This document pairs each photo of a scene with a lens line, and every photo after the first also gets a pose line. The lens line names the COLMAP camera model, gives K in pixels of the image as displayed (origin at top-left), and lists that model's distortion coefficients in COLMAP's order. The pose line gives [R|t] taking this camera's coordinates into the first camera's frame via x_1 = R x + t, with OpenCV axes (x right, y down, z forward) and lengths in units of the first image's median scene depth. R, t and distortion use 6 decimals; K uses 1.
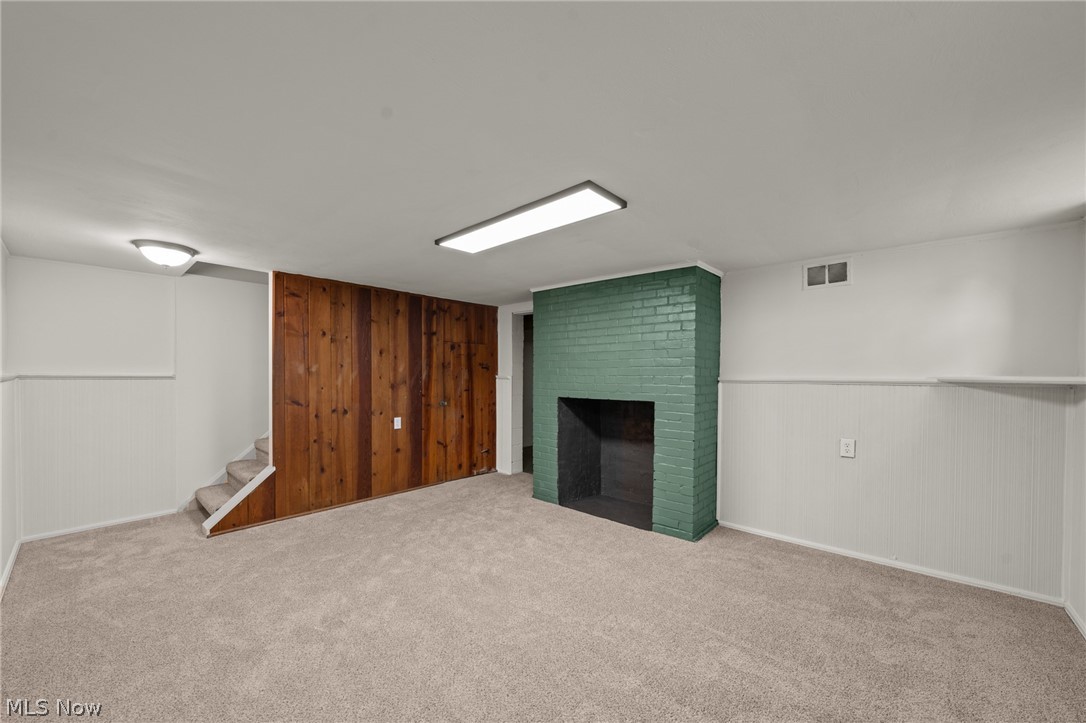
lens RADIAL K [[408.9, 0, 544.0], [0, 408.9, 371.7], [0, 0, 1]] dist [-0.001863, -0.000021]
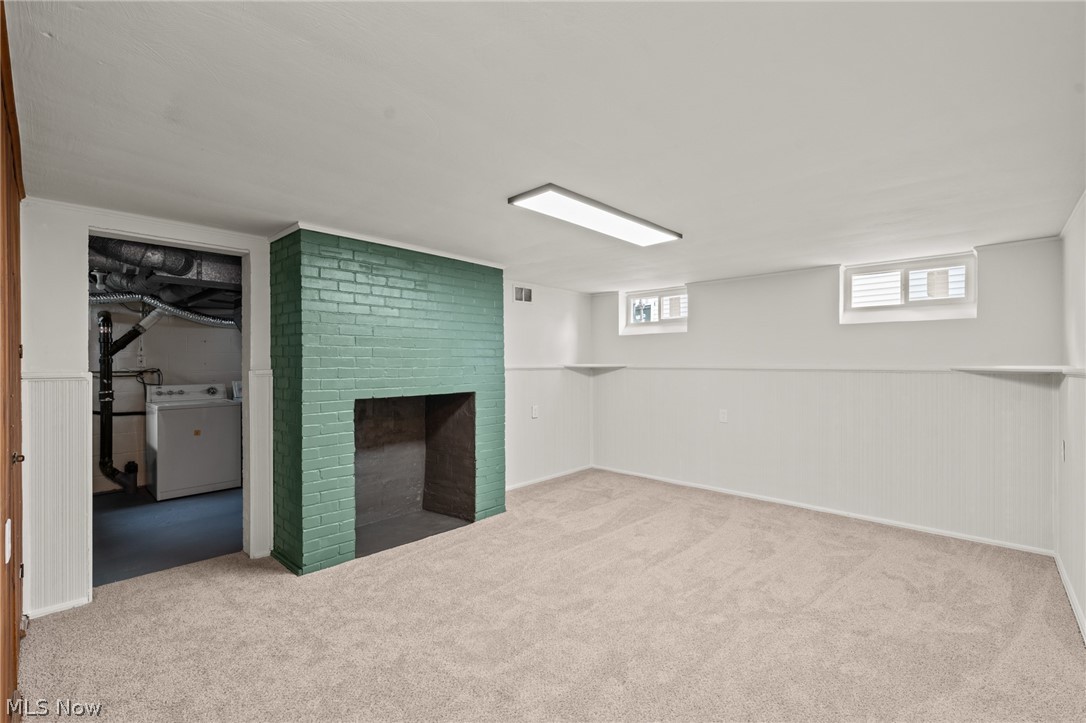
lens RADIAL K [[476.3, 0, 546.2], [0, 476.3, 357.1], [0, 0, 1]] dist [-0.001530, -0.000166]
pose [[0.022439, 0.009983, 0.999698, -0.899995], [0.001051, 0.999949, -0.010009, 0.000204], [-0.999748, 0.001275, 0.022427, 0.798606]]
